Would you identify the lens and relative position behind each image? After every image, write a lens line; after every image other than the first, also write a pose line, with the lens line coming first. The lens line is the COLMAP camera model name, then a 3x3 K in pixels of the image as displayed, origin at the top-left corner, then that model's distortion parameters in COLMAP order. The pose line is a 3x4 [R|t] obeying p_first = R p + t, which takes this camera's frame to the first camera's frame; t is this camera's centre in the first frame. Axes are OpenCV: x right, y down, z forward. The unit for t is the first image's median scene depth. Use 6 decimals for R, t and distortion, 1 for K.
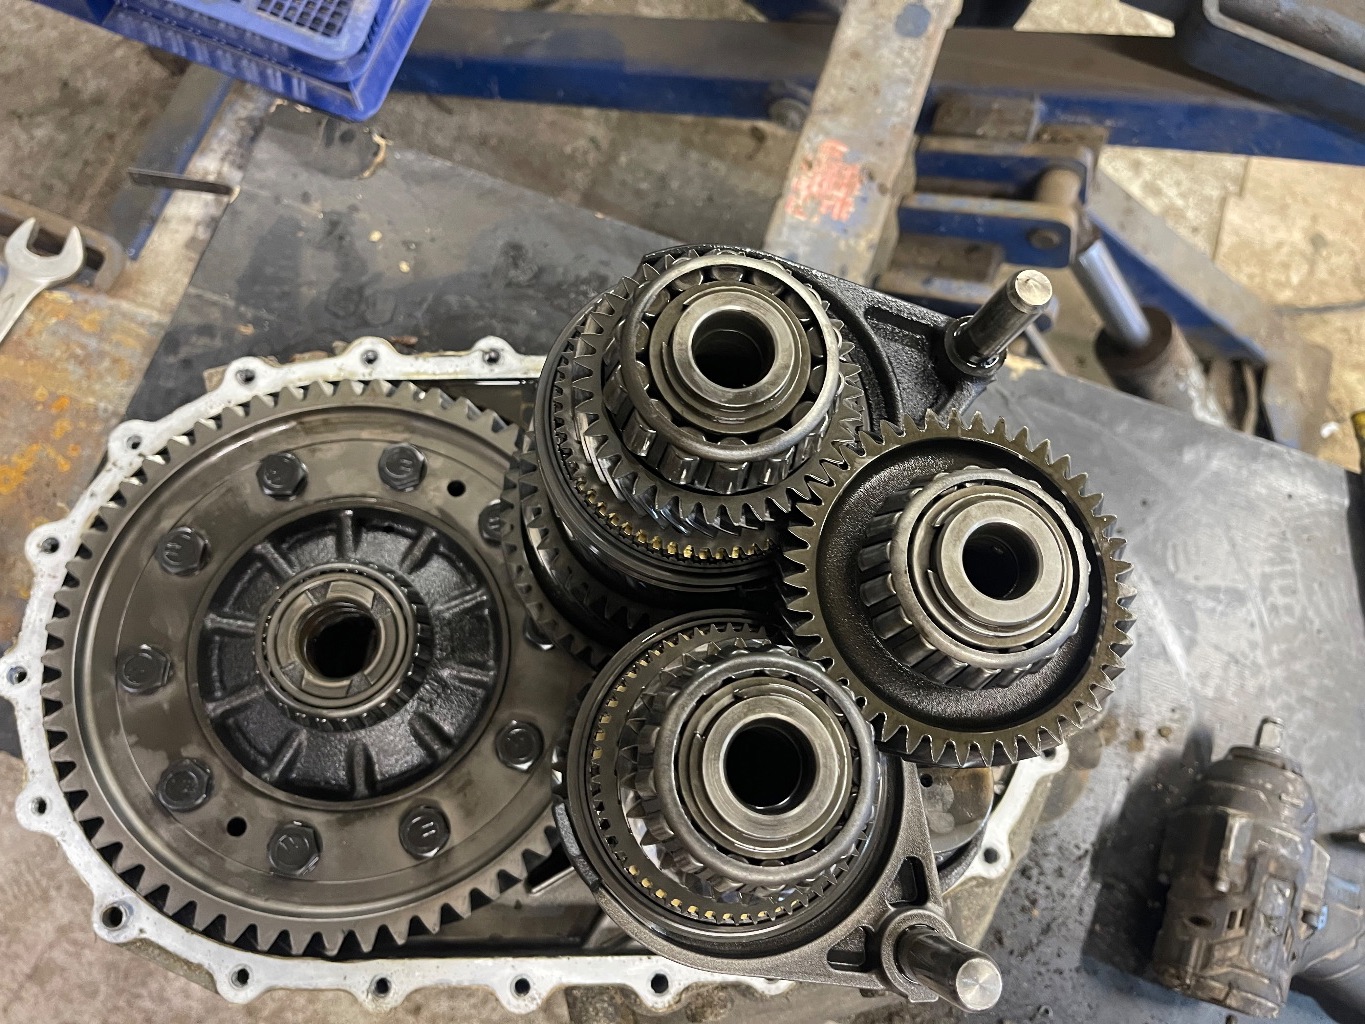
lens RADIAL K [[1061.7, 0, 698.9], [0, 1061.7, 512.2], [0, 0, 1]] dist [0.057952, -0.096246]
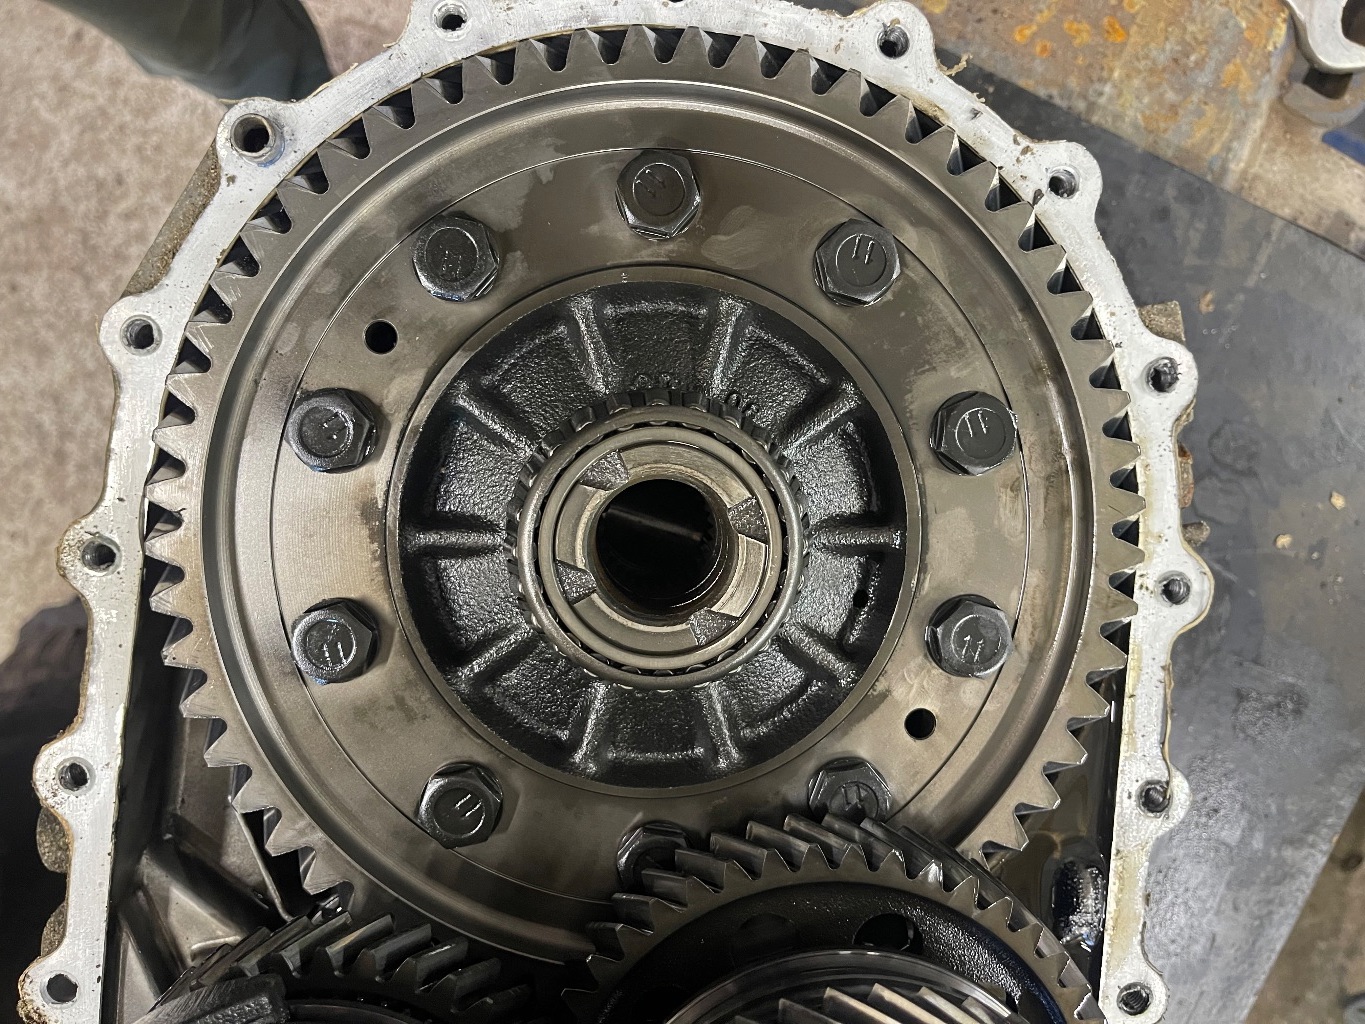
lens RADIAL K [[1055.4, 0, 688.1], [0, 1055.4, 502.8], [0, 0, 1]] dist [0.069931, -0.136580]
pose [[-0.119599, 0.990916, -0.061499, -0.306752], [-0.976637, -0.106284, 0.186770, 0.005675], [0.178537, 0.082399, 0.980477, 0.431825]]
